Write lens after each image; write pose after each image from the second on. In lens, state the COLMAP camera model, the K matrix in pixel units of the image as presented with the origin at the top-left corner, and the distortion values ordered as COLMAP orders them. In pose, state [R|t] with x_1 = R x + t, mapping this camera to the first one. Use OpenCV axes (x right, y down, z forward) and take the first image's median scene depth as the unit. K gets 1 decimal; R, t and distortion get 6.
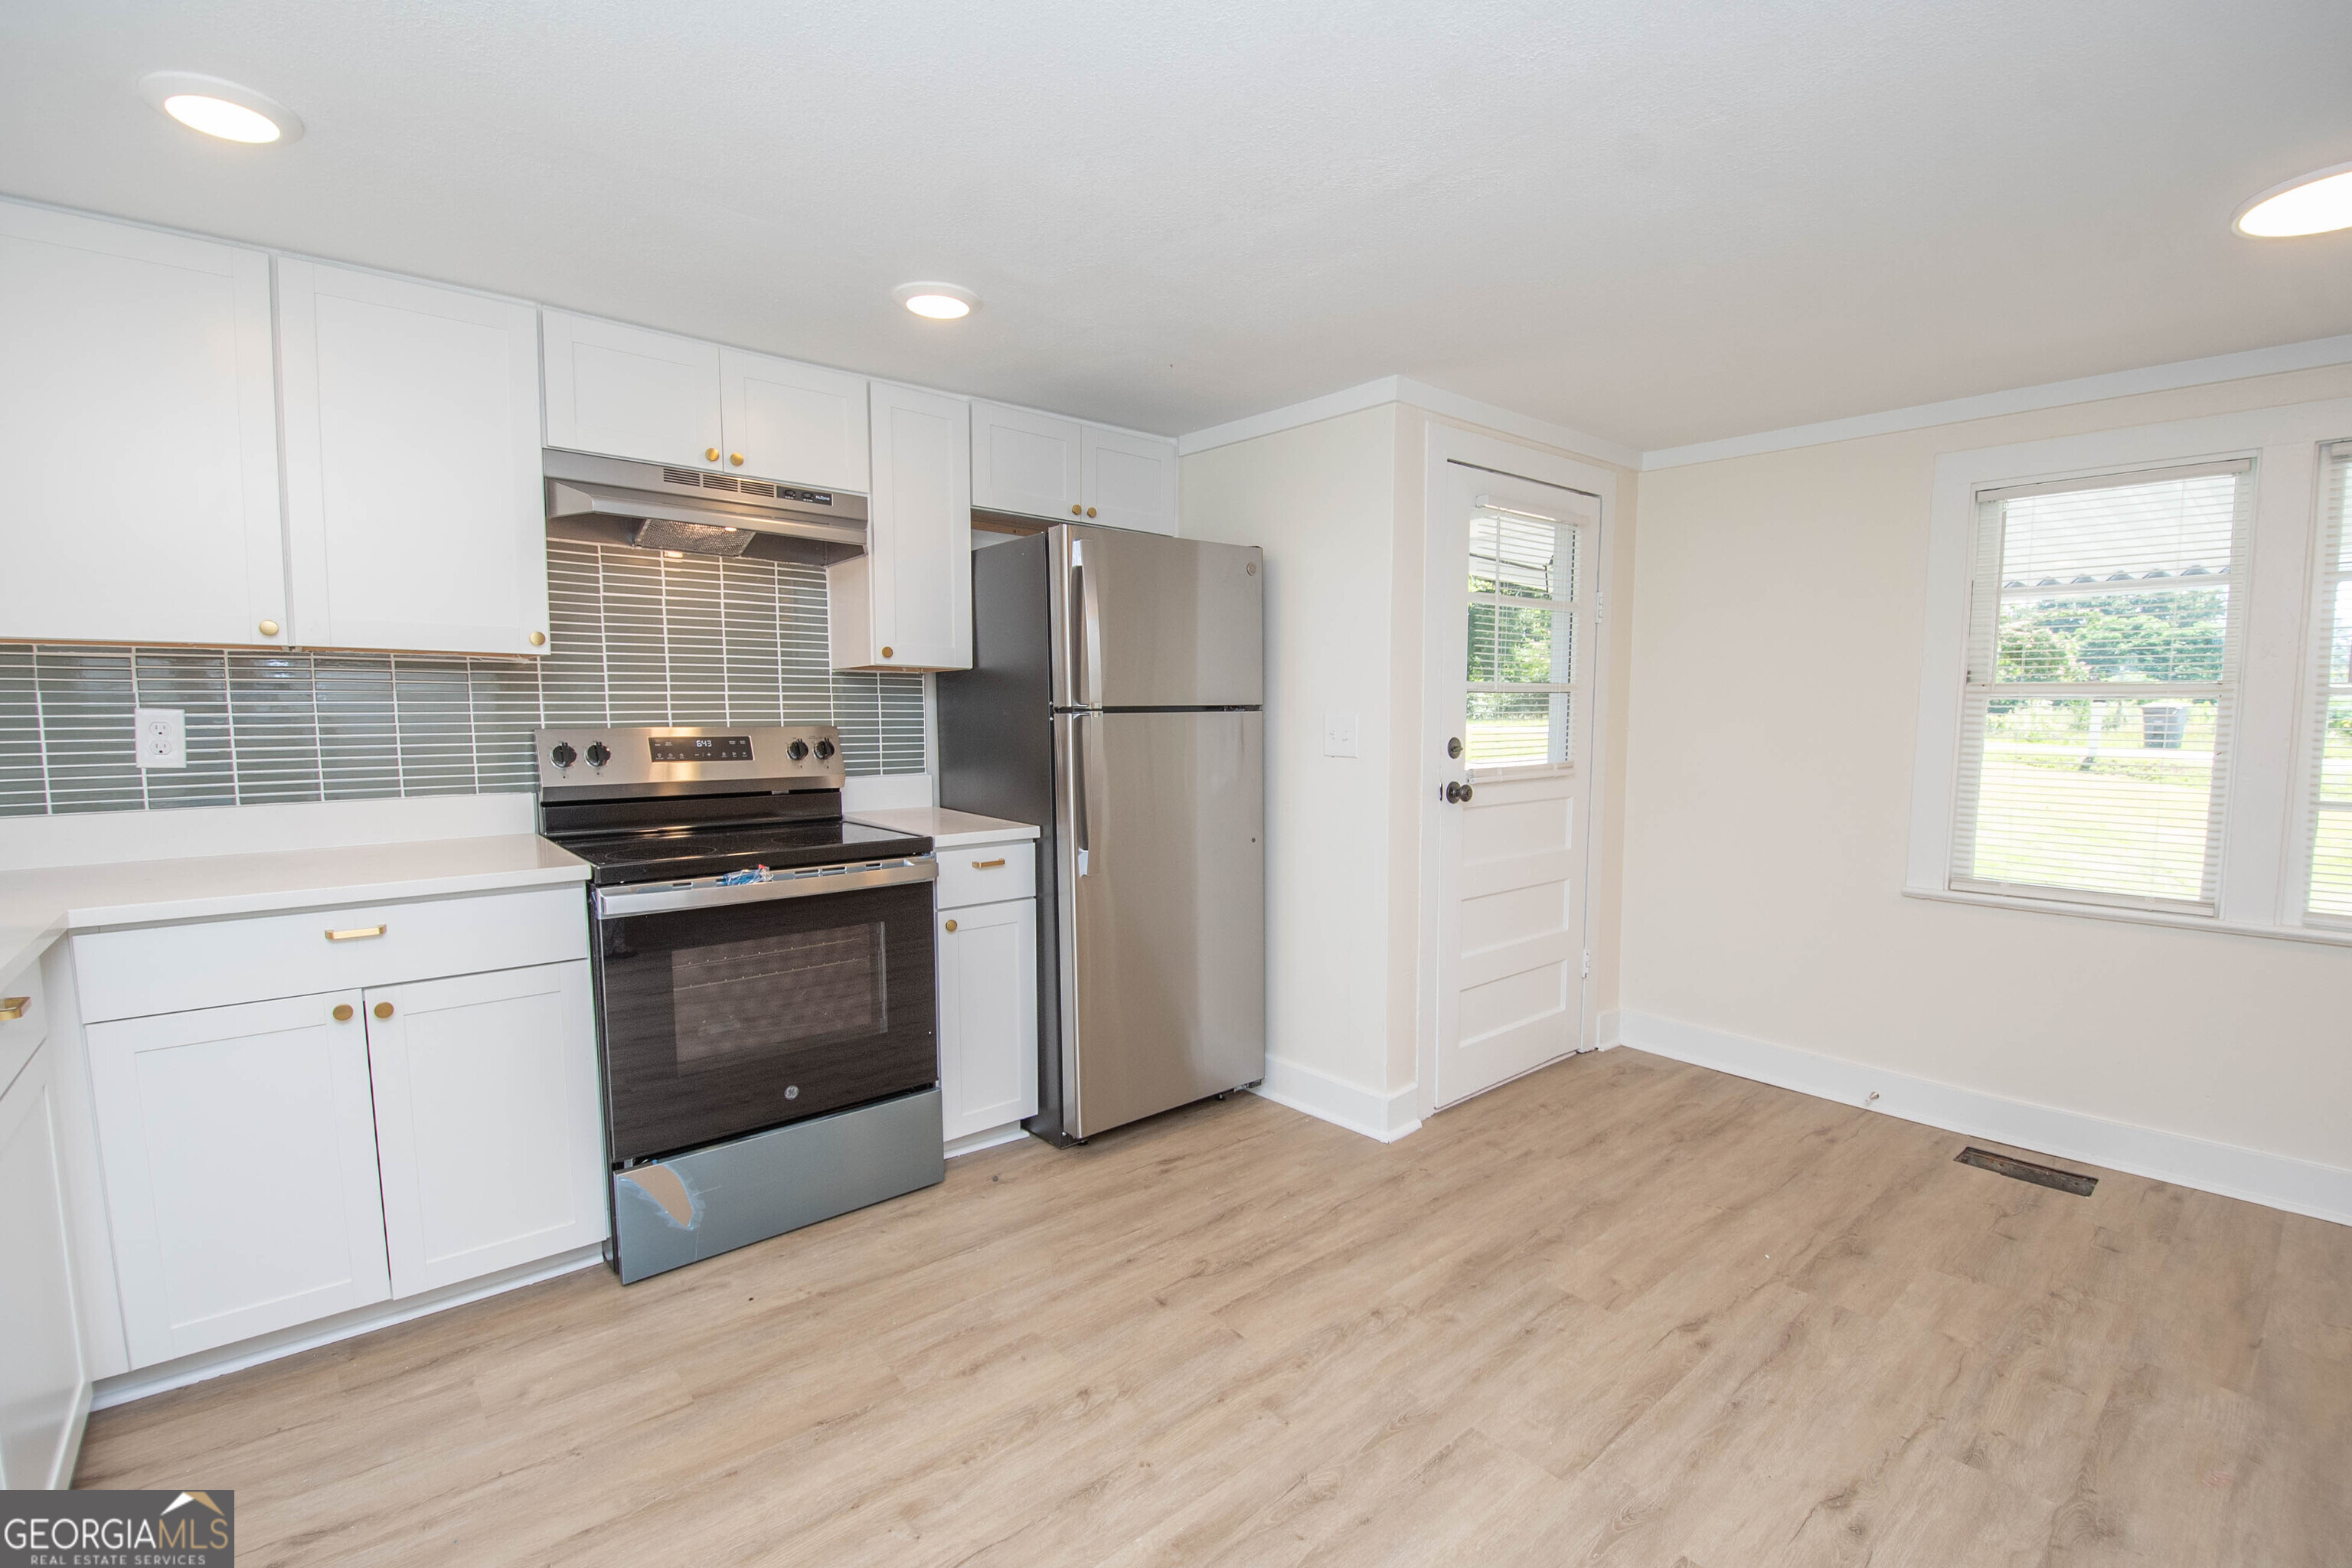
lens RADIAL K [[1037.7, 0, 1180.8], [0, 1037.7, 808.7], [0, 0, 1]] dist [0.014681, -0.024334]
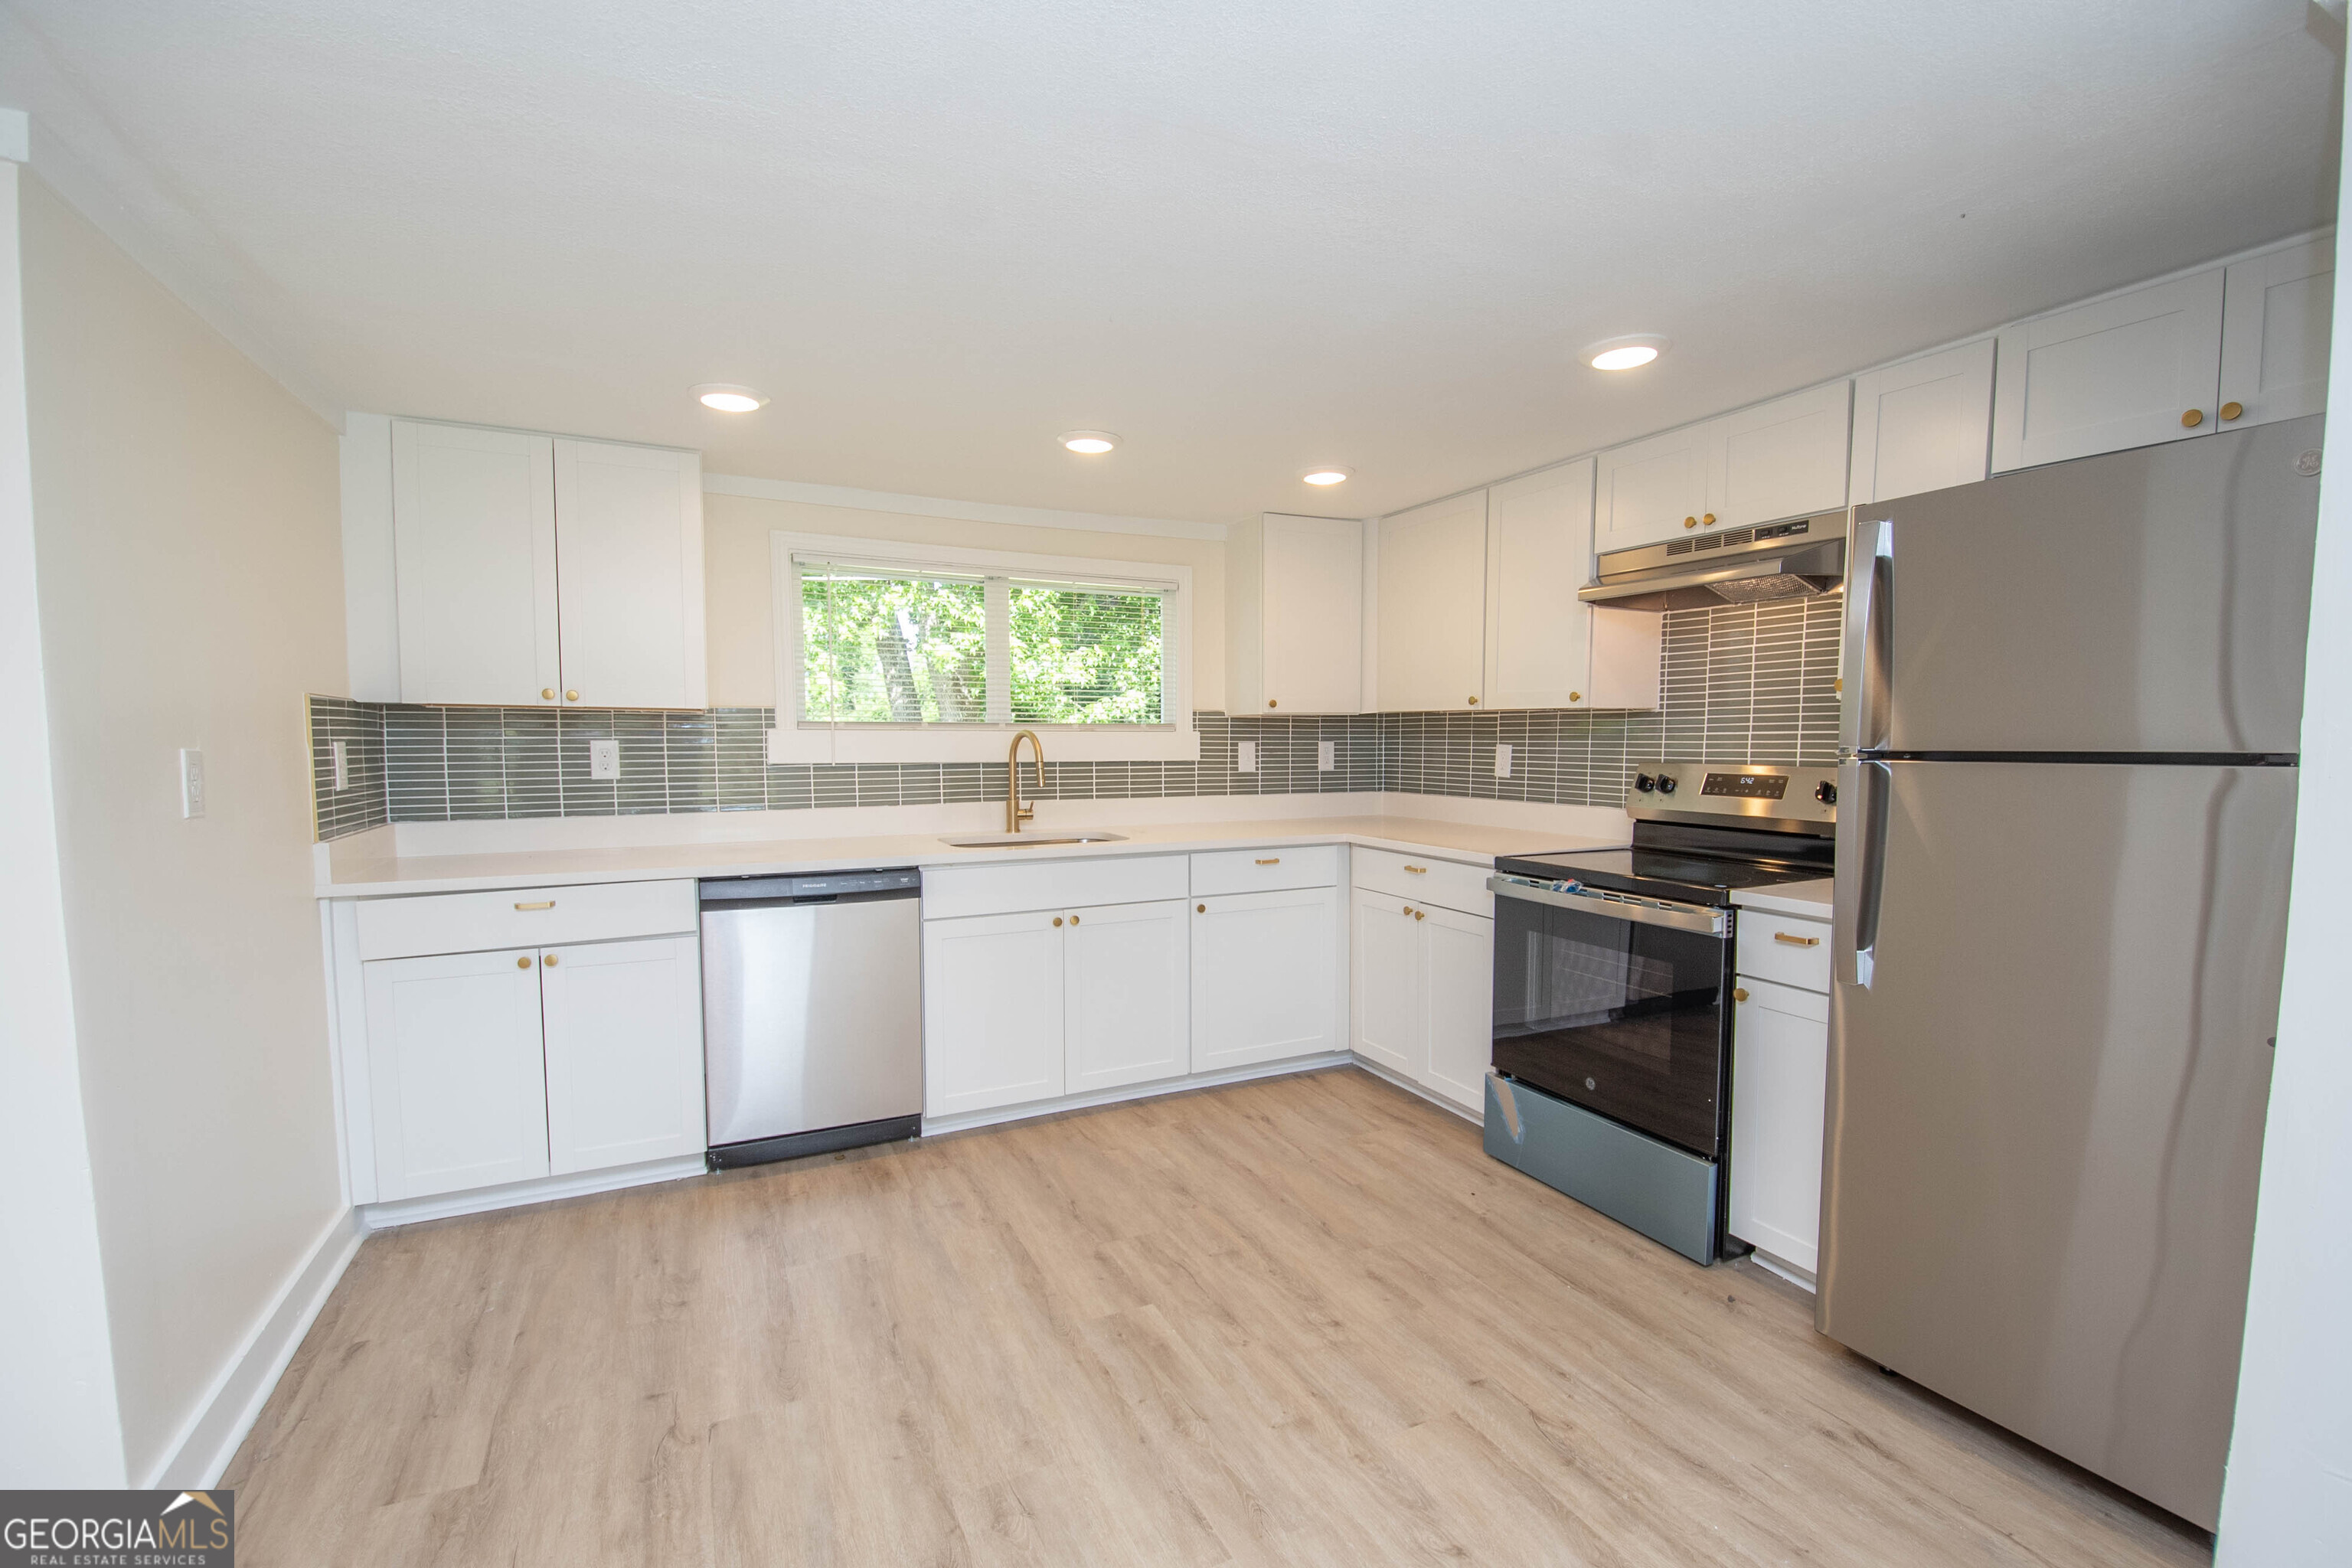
lens RADIAL K [[1026.9, 0, 1184.9], [0, 1026.9, 812.6], [0, 0, 1]] dist [0.015359, -0.024562]
pose [[-0.254092, 0.072253, -0.964478, 0.785237], [-0.091193, 0.990973, 0.098263, -0.090611], [0.962871, 0.112921, -0.245209, 0.789437]]
